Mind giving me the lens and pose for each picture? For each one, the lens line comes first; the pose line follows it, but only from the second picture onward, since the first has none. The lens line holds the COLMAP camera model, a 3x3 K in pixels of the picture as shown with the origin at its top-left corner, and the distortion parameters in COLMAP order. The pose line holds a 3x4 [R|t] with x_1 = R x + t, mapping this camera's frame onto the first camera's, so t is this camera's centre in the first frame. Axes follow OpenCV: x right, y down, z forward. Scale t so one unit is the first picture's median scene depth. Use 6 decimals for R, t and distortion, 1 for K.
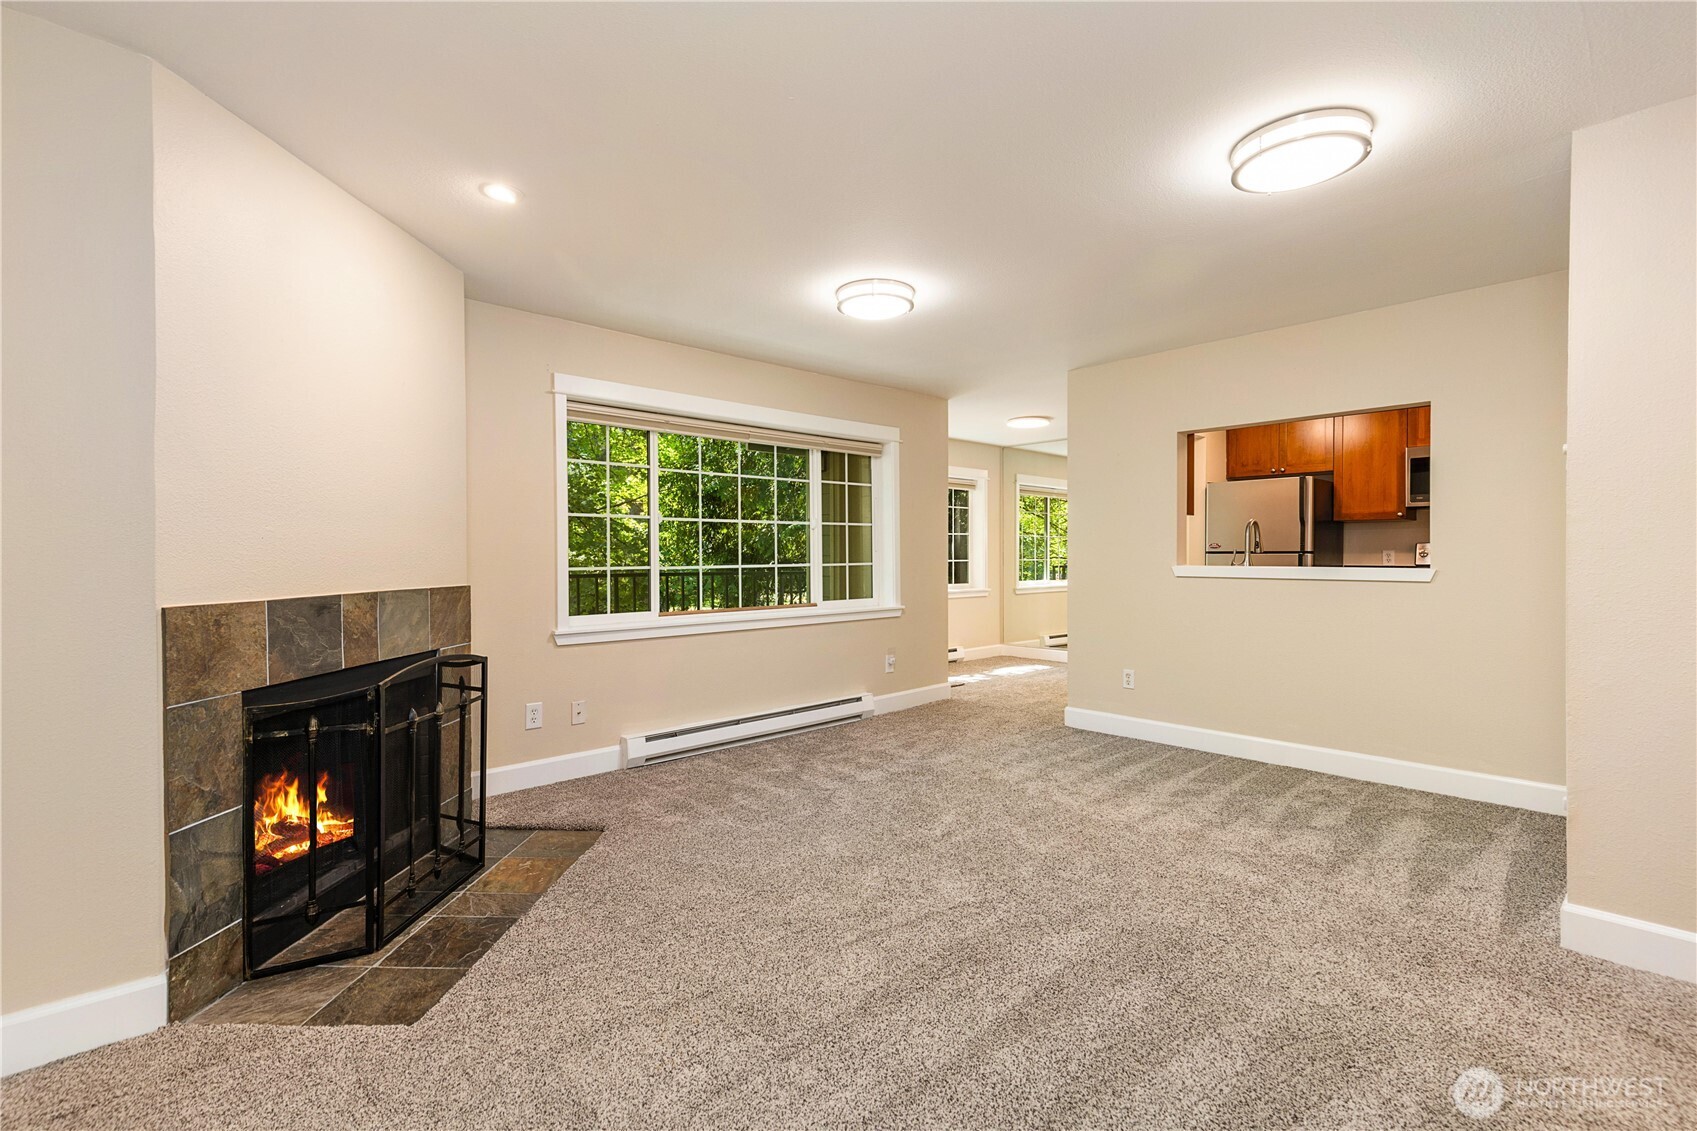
lens RADIAL K [[772.0, 0, 848.2], [0, 772.0, 558.5], [0, 0, 1]] dist [0.007348, -0.001969]
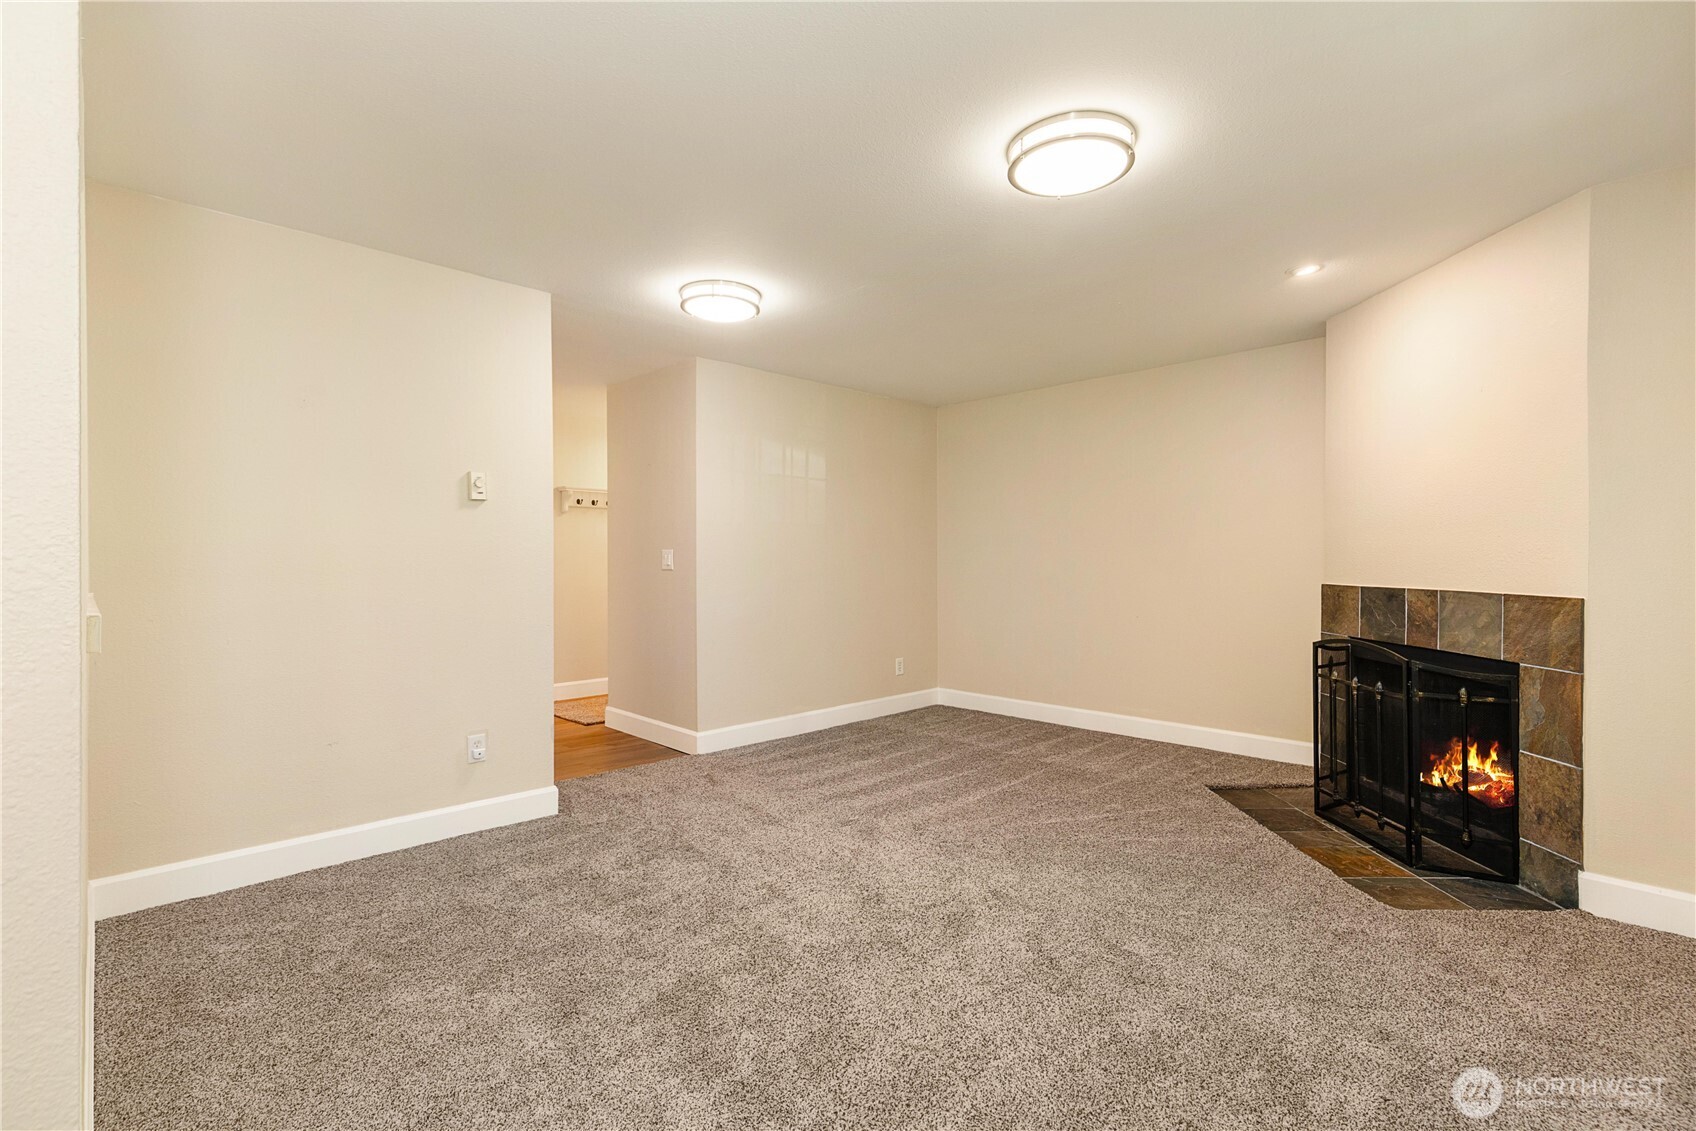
lens RADIAL K [[771.6, 0, 850.5], [0, 771.6, 562.8], [0, 0, 1]] dist [0.007348, -0.001969]
pose [[-0.999792, 0.002691, -0.020214, 0.271139], [0.002458, 0.999930, 0.011533, -0.012229], [0.020243, 0.011481, -0.999729, 1.928839]]
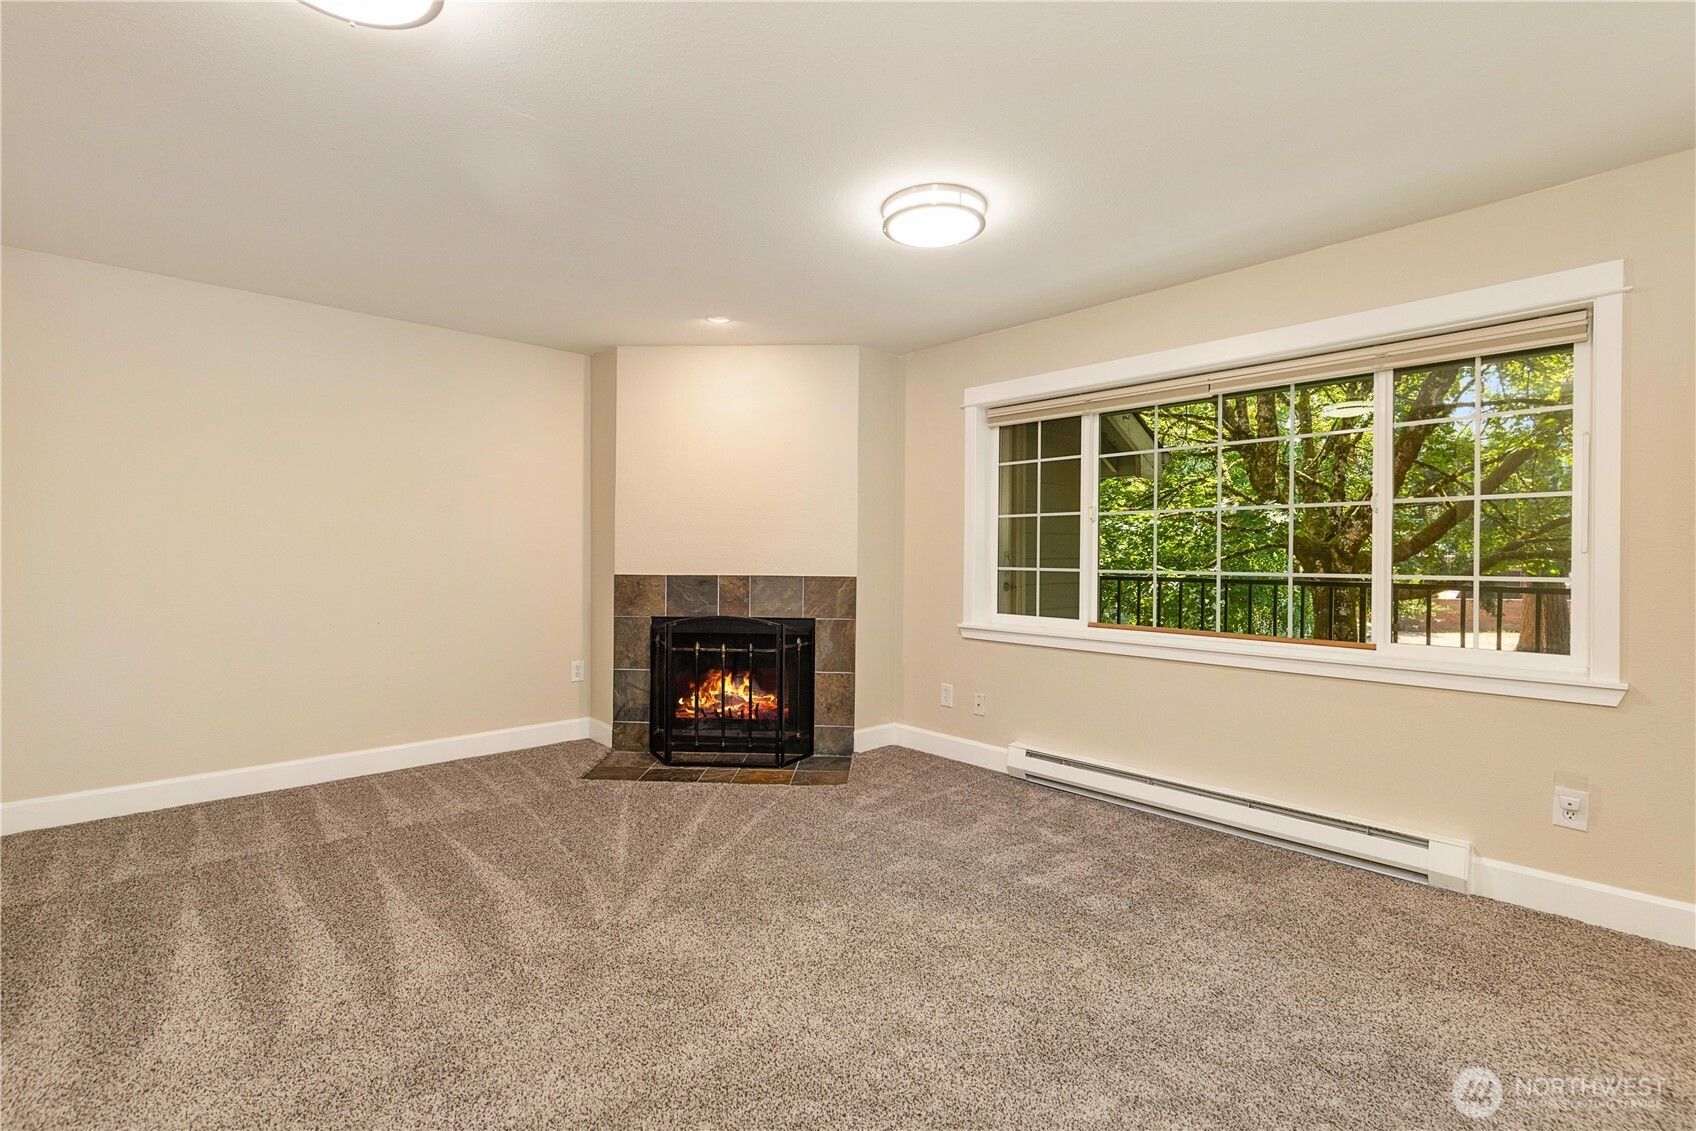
lens RADIAL K [[771.6, 0, 845.9], [0, 771.6, 559.2], [0, 0, 1]] dist [0.007348, -0.001969]
pose [[-0.019010, 0.008984, -0.999779, 0.942238], [-0.011294, 0.999894, 0.009200, -0.009000], [0.999756, 0.011466, -0.018906, 1.112049]]
